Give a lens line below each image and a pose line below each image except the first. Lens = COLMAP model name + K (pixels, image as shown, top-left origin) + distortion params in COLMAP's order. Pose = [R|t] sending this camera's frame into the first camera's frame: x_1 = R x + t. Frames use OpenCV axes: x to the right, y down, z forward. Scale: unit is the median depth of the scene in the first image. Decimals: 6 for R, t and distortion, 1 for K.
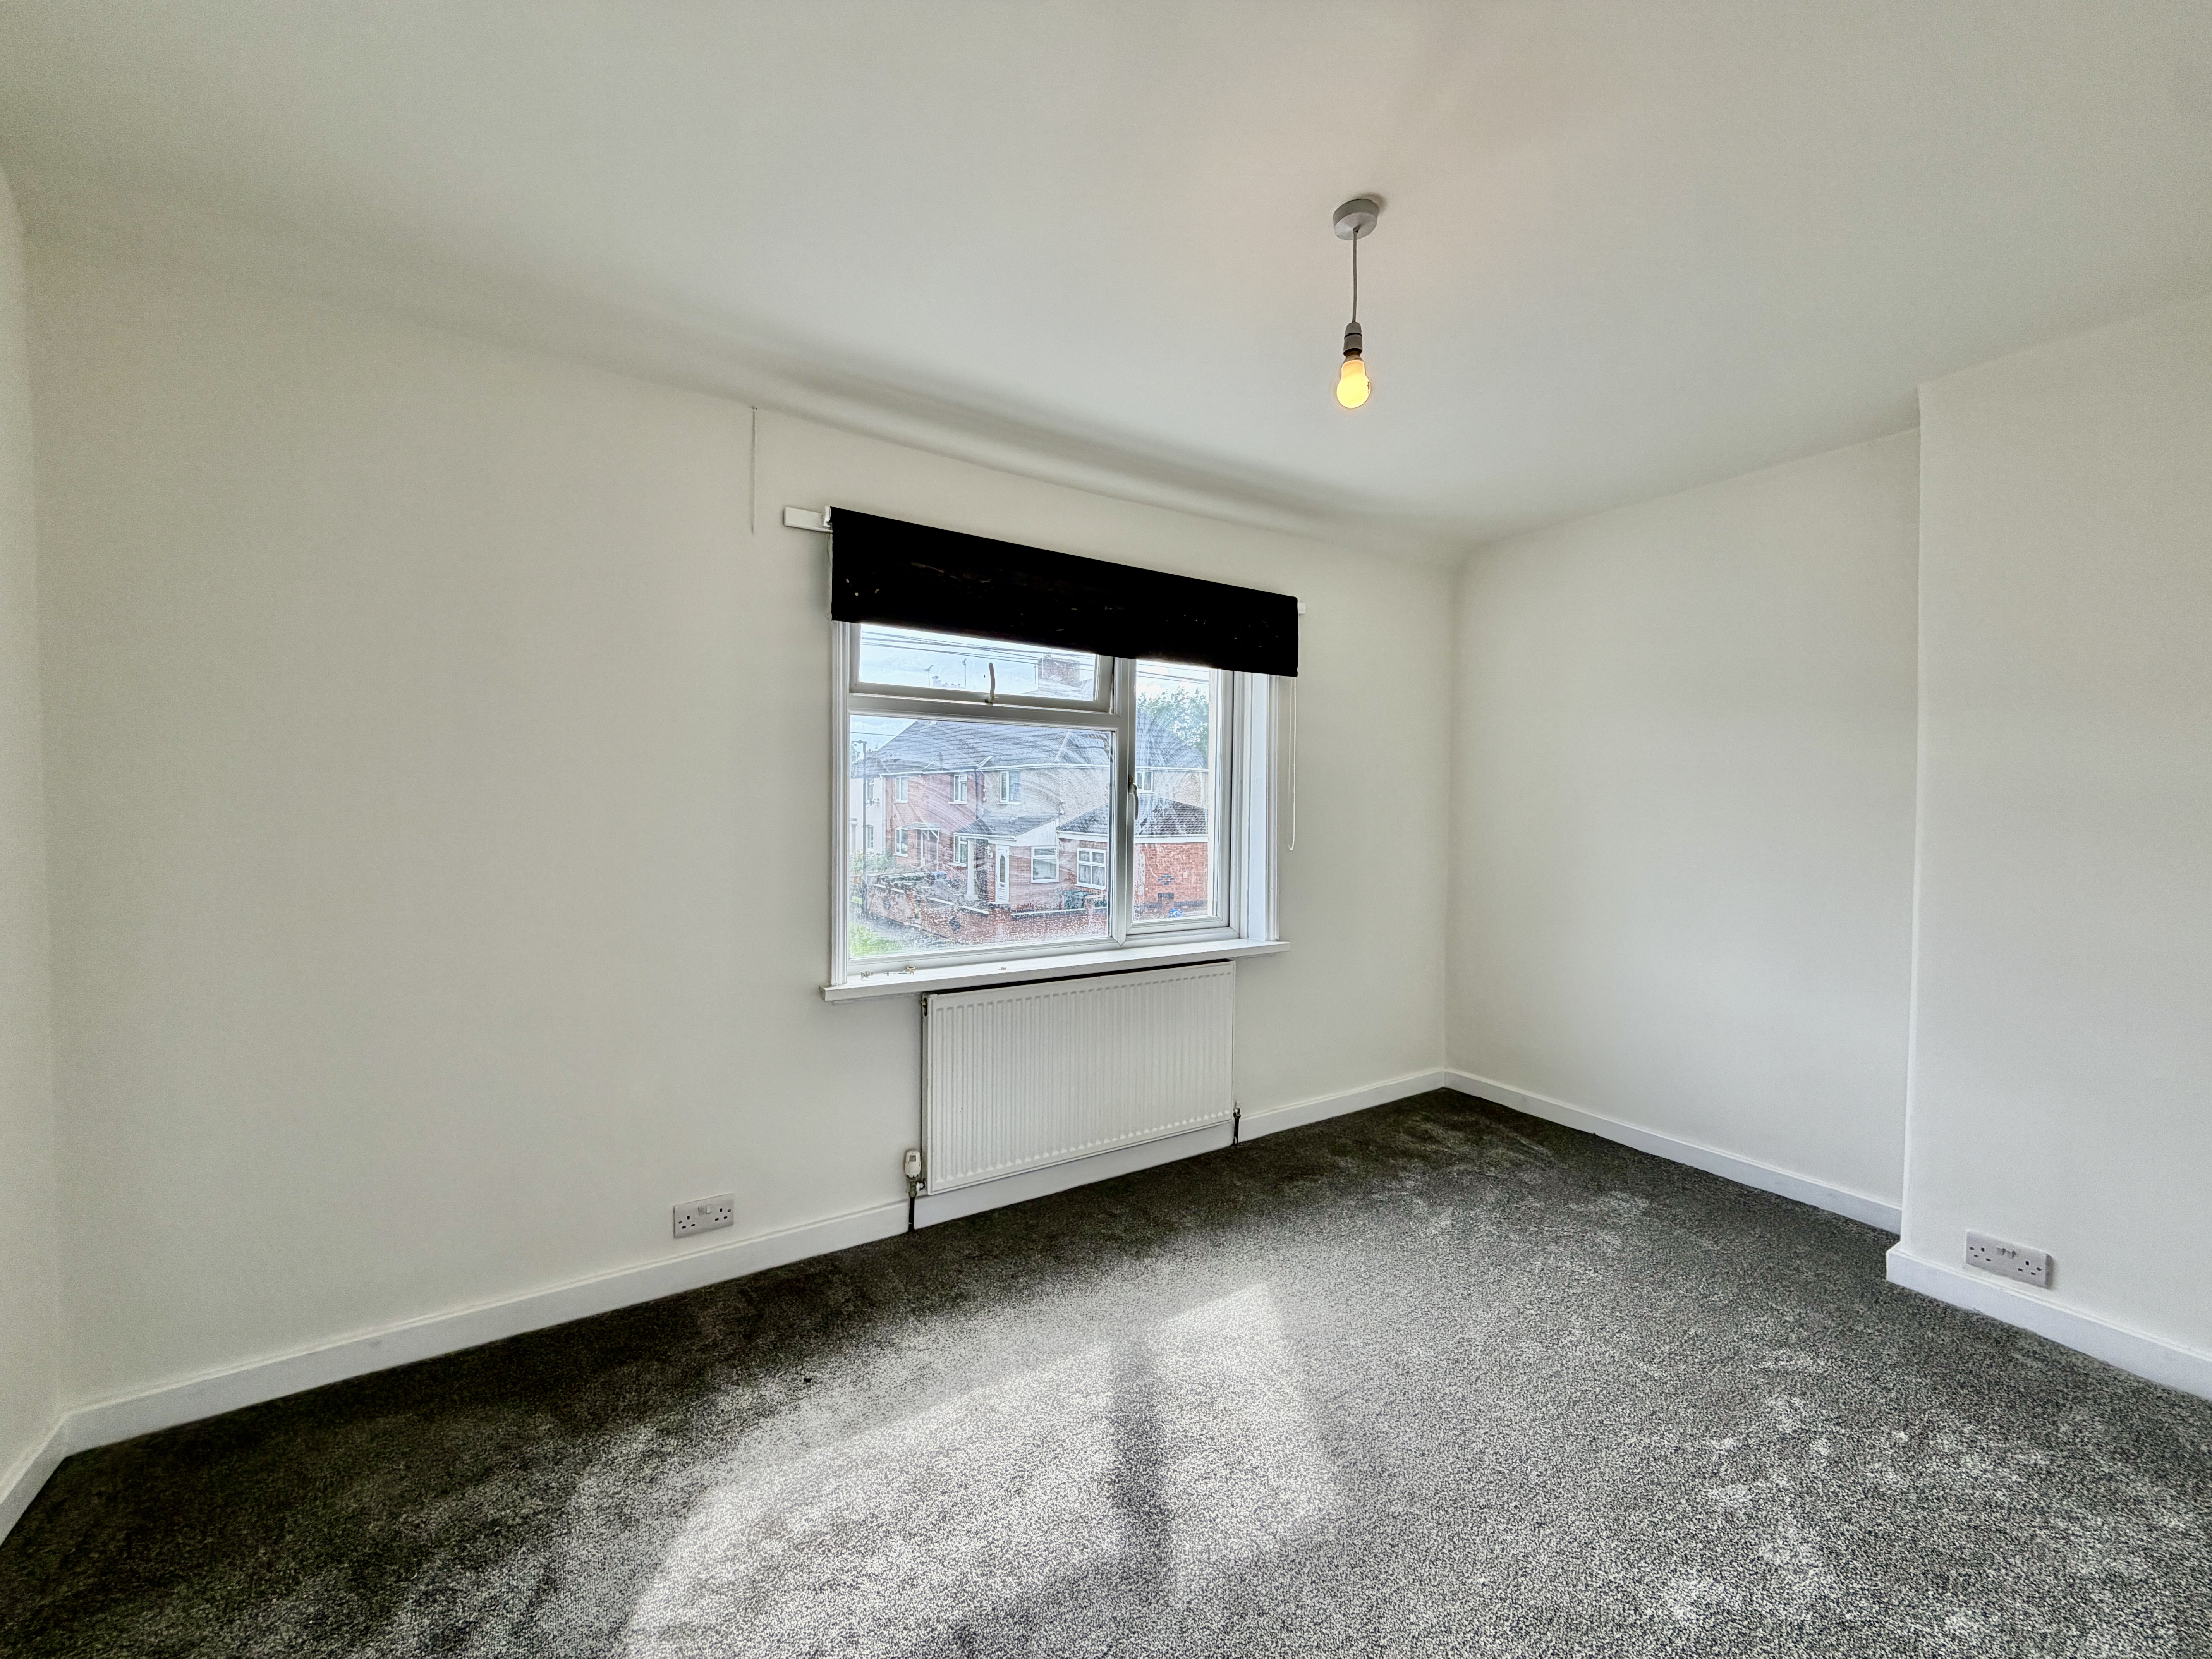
lens RADIAL K [[880.1, 0, 1100.0], [0, 880.1, 828.4], [0, 0, 1]] dist [-0.000129, 0.000232]
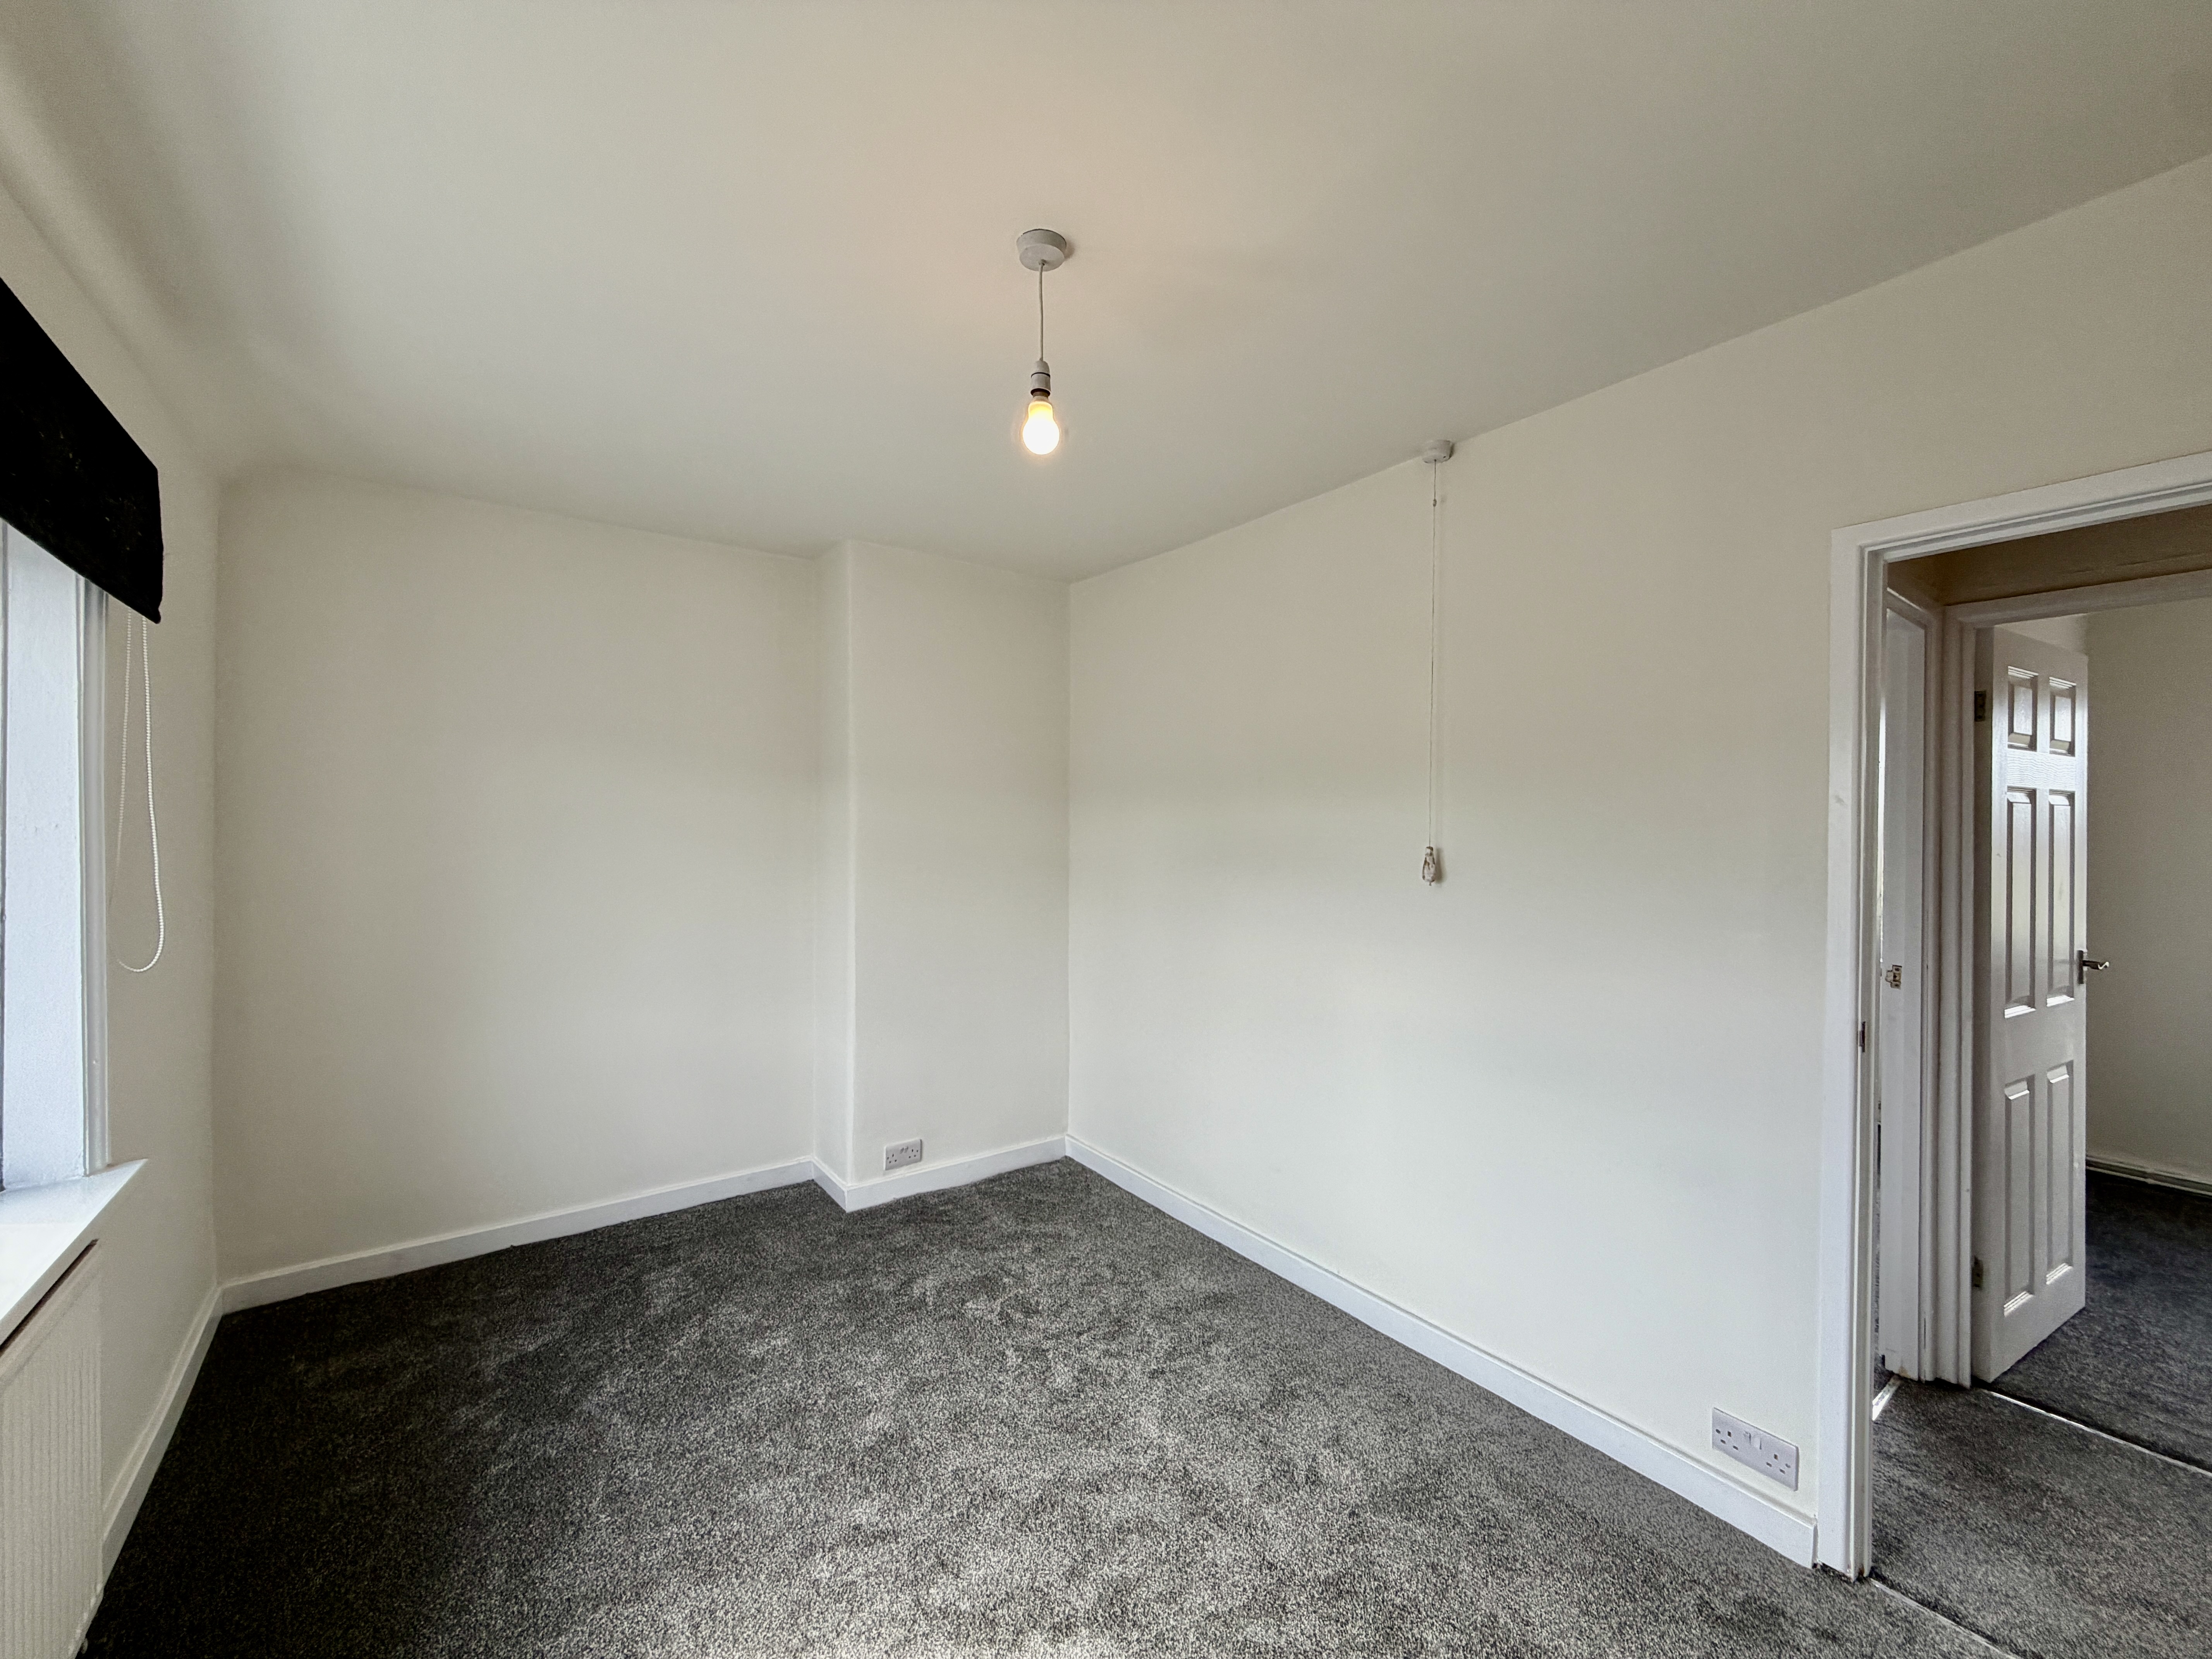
lens RADIAL K [[880.1, 0, 1100.0], [0, 880.1, 828.4], [0, 0, 1]] dist [-0.000129, 0.000232]
pose [[-0.071160, -0.013469, 0.997374, -0.441380], [0.020613, 0.999675, 0.014971, -0.072972], [-0.997252, 0.021625, -0.070860, 0.711009]]
